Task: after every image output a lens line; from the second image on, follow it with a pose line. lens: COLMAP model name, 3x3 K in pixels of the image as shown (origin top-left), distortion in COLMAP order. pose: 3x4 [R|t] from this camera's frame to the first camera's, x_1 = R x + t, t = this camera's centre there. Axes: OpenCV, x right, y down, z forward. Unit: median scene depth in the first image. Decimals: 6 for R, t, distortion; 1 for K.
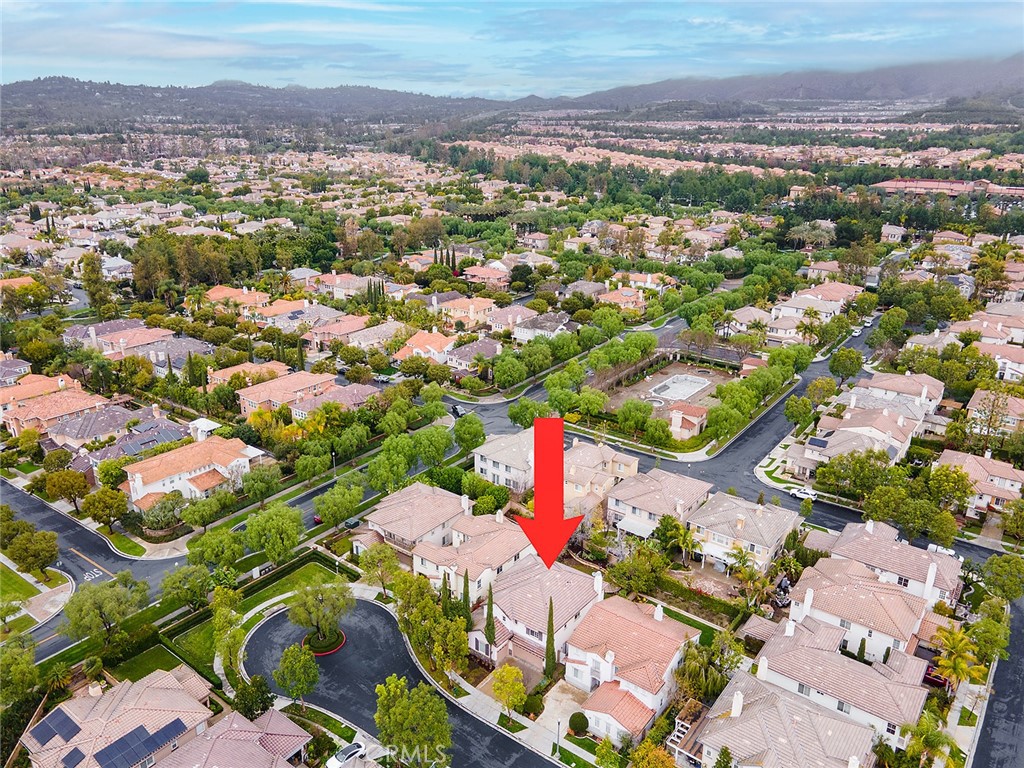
lens RADIAL K [[769.0, 0, 512.0], [0, 769.0, 384.0], [0, 0, 1]] dist [0.038252, 0.002305]
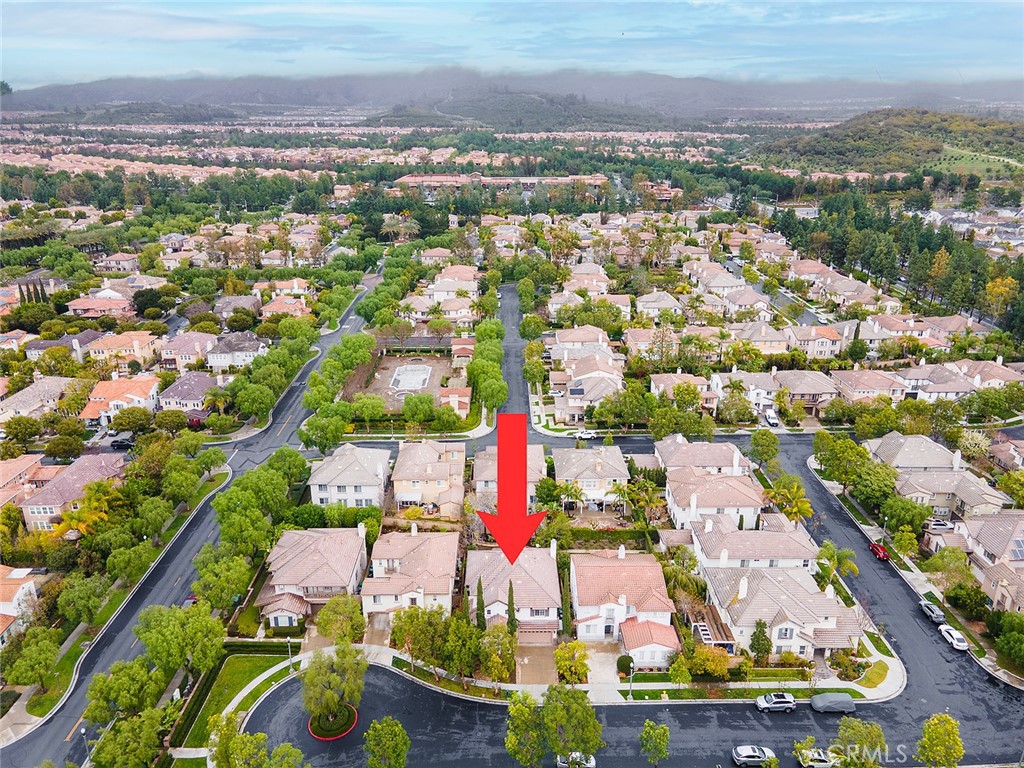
lens RADIAL K [[738.0, 0, 512.0], [0, 738.0, 384.0], [0, 0, 1]] dist [0.049576, 0.000104]
pose [[0.788790, -0.218560, 0.574493, -0.269378], [0.214075, 0.973813, 0.076548, -0.036135], [-0.576179, 0.062605, 0.814922, 0.088114]]
